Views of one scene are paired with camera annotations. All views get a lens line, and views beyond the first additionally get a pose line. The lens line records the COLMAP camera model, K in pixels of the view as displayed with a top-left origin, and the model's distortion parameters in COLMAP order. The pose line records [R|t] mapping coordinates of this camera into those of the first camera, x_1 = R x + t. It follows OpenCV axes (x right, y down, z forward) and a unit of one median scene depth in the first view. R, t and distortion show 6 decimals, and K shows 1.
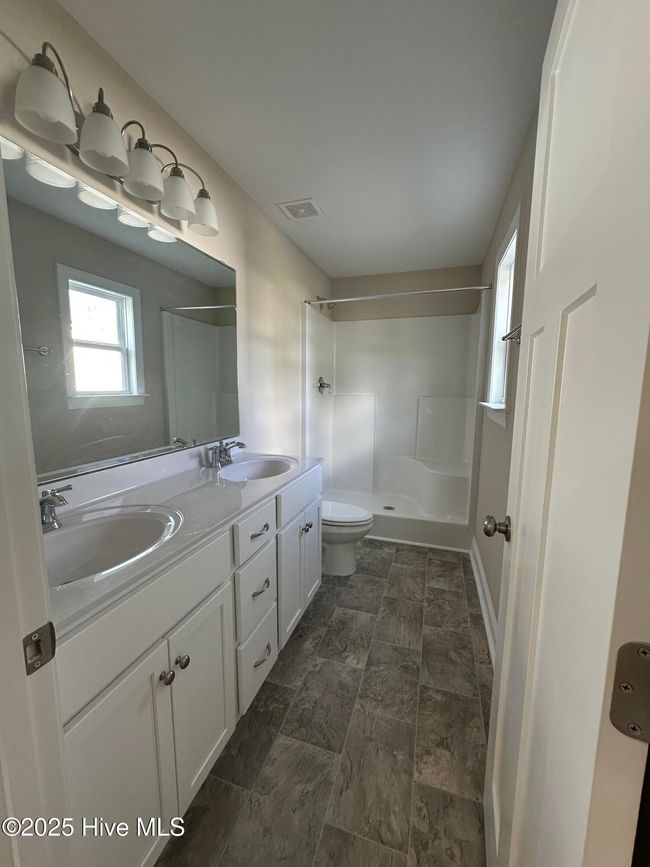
lens RADIAL K [[347.9, 0, 323.7], [0, 347.9, 431.4], [0, 0, 1]] dist [0.000792, 0.000057]
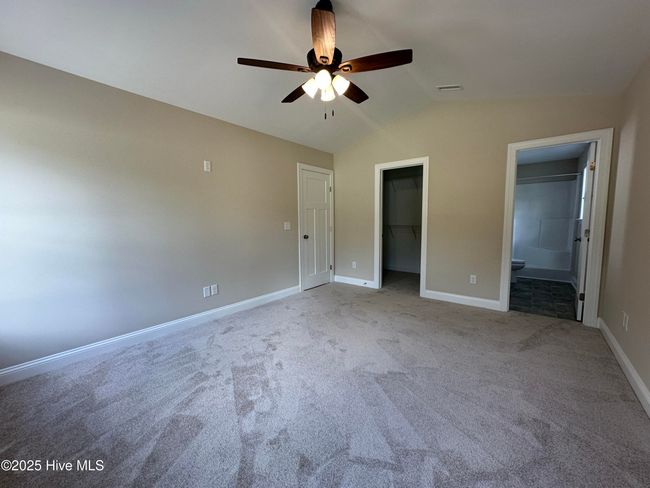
lens RADIAL K [[260.1, 0, 326.0], [0, 260.1, 247.3], [0, 0, 1]] dist [-0.000167, -0.000011]
pose [[0.935310, 0.015586, -0.353487, -0.579379], [-0.026326, 0.999326, -0.025593, 0.214956], [0.352850, 0.033243, 0.935089, -1.399479]]
